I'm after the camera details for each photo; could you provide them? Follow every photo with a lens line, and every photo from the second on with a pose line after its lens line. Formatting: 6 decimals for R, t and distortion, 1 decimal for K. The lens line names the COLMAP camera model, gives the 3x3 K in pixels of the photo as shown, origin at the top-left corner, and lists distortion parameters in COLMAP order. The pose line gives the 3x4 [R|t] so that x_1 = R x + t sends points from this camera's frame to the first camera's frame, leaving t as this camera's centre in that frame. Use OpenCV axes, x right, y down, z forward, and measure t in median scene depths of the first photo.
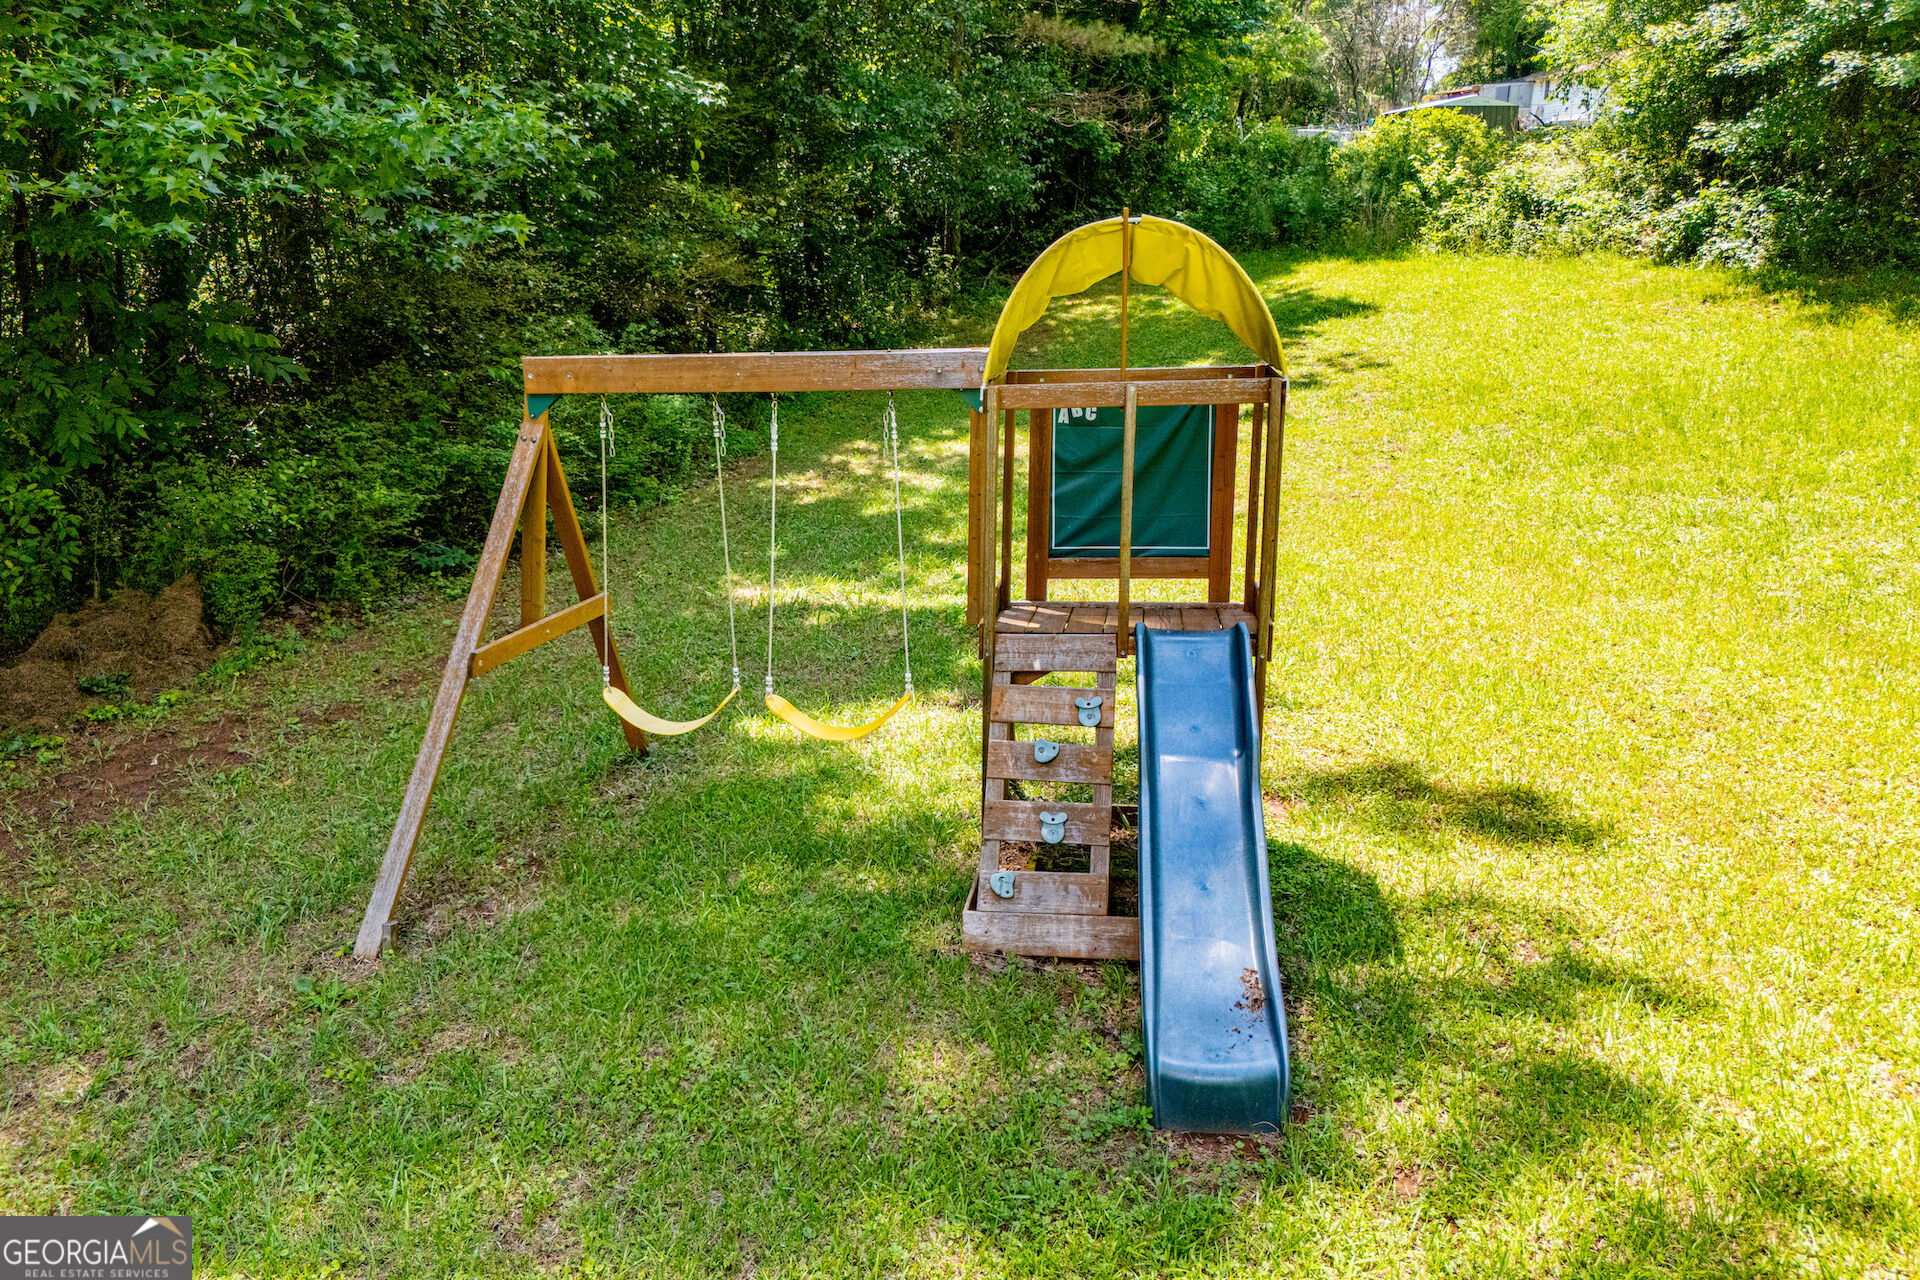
lens RADIAL K [[1378.2, 0, 957.5], [0, 1378.2, 631.8], [0, 0, 1]] dist [0.052099, -0.042852]
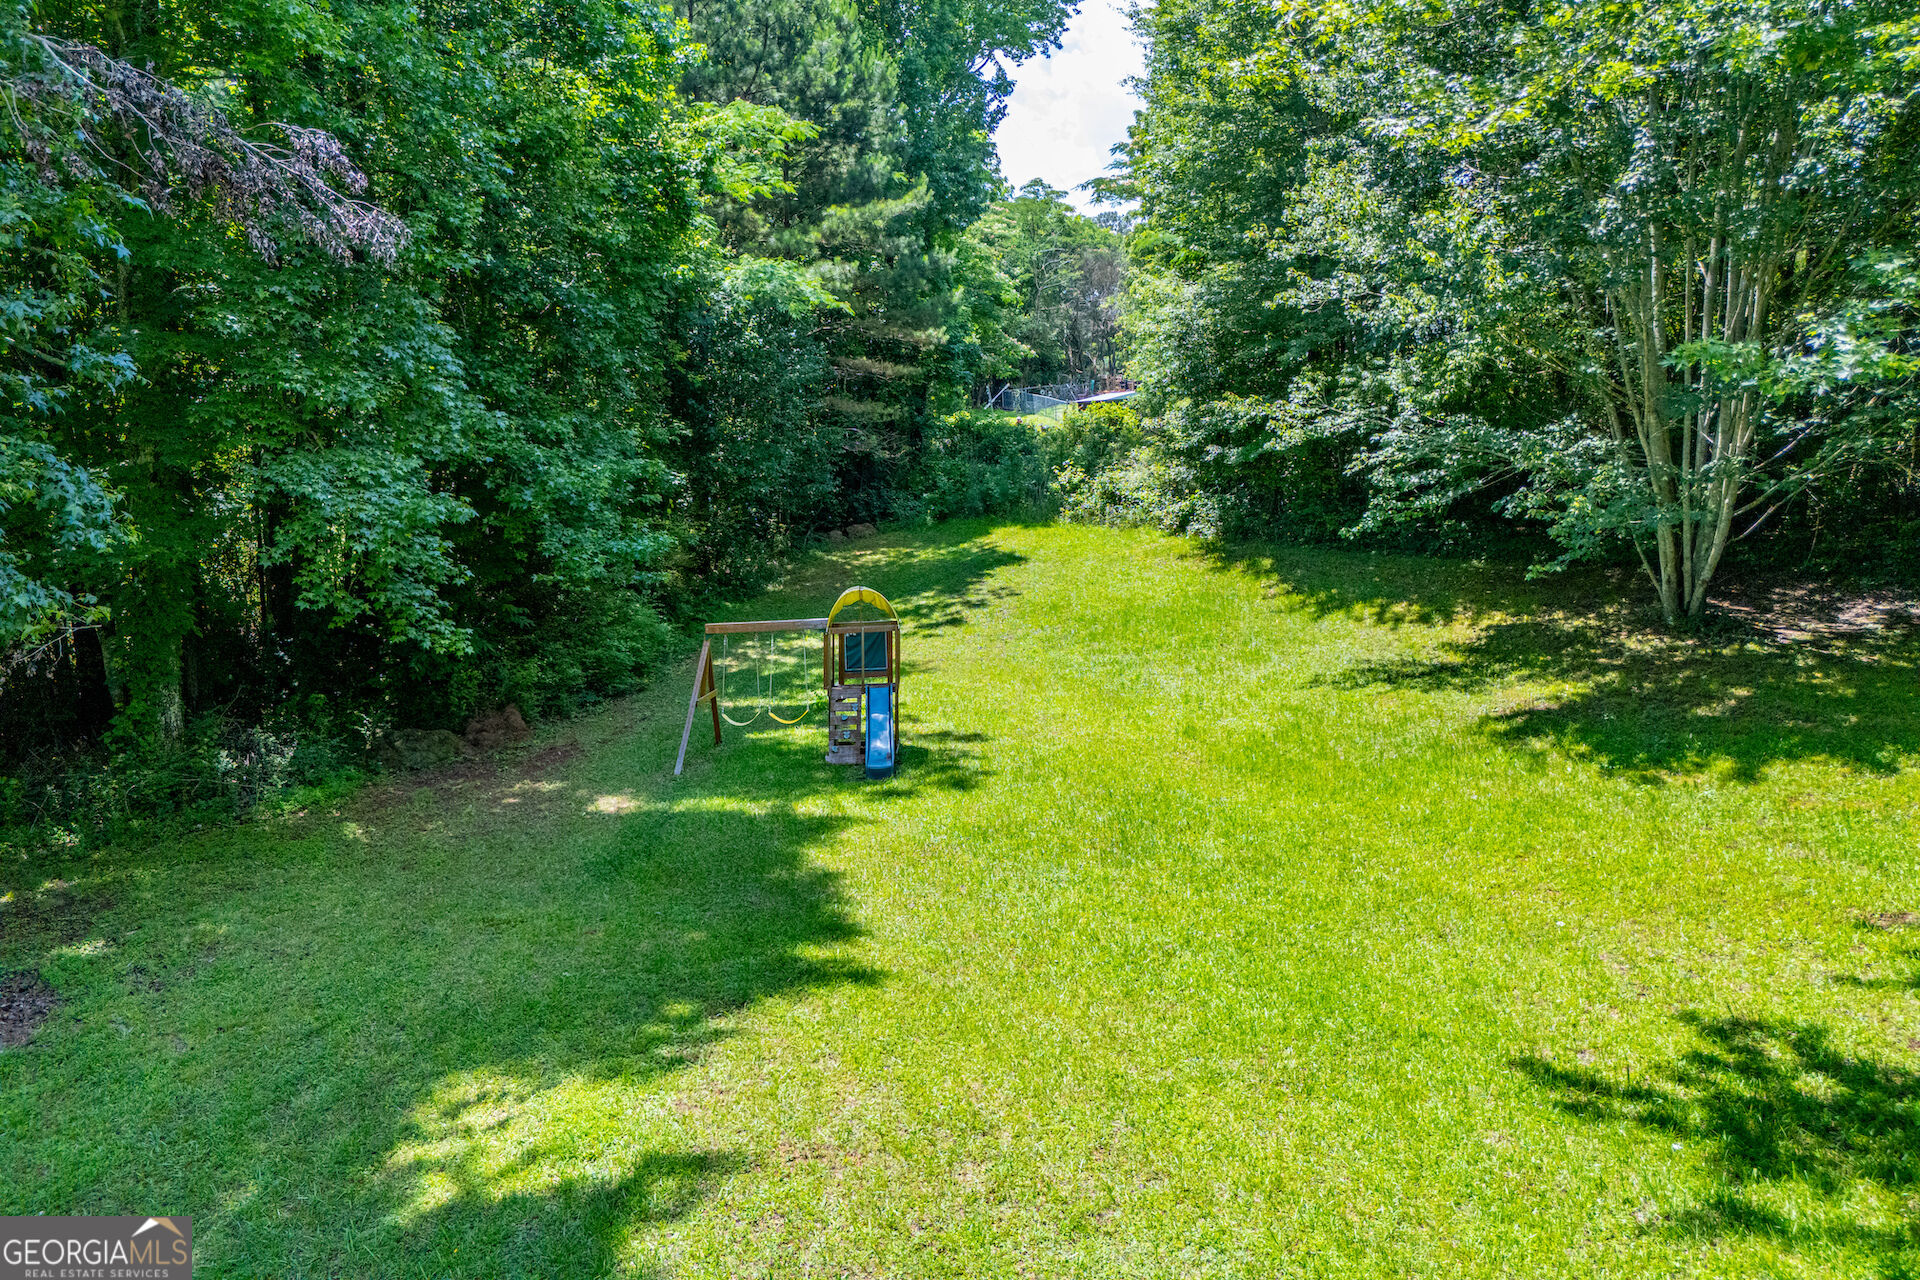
lens RADIAL K [[1378.2, 0, 956.5], [0, 1378.2, 641.4], [0, 0, 1]] dist [0.052099, -0.042852]
pose [[0.989967, -0.032820, 0.137436, -0.042285], [0.050509, 0.990582, -0.127263, 0.104773], [-0.131965, 0.132928, 0.982301, -0.802588]]
